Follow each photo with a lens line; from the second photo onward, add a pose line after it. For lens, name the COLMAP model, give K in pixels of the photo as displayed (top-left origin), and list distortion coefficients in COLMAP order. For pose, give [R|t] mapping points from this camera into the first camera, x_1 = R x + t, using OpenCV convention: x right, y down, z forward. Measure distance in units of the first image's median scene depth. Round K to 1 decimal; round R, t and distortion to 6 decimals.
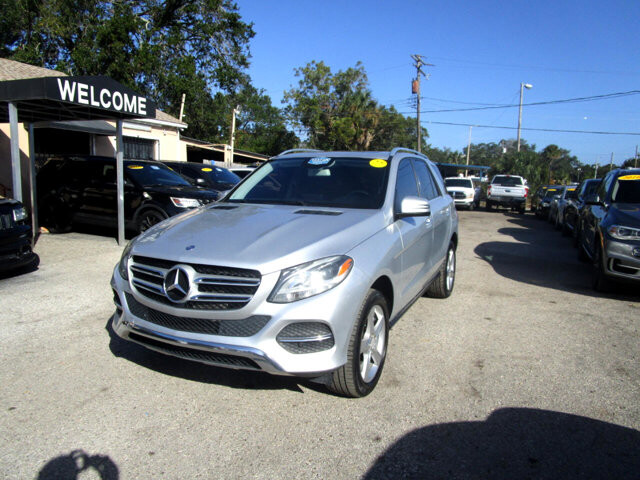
lens RADIAL K [[461.8, 0, 313.2], [0, 461.8, 238.2], [0, 0, 1]] dist [-0.023614, 0.012343]
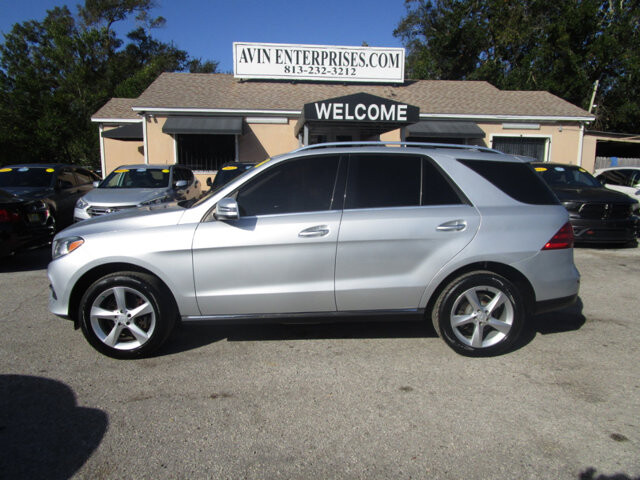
lens RADIAL K [[461.8, 0, 313.9], [0, 461.8, 247.1], [0, 0, 1]] dist [-0.023614, 0.012343]
pose [[0.473327, 0.127832, -0.871562, 0.600121], [-0.111727, 0.990136, 0.084547, -0.051297], [0.873773, 0.057359, 0.482940, 0.368227]]
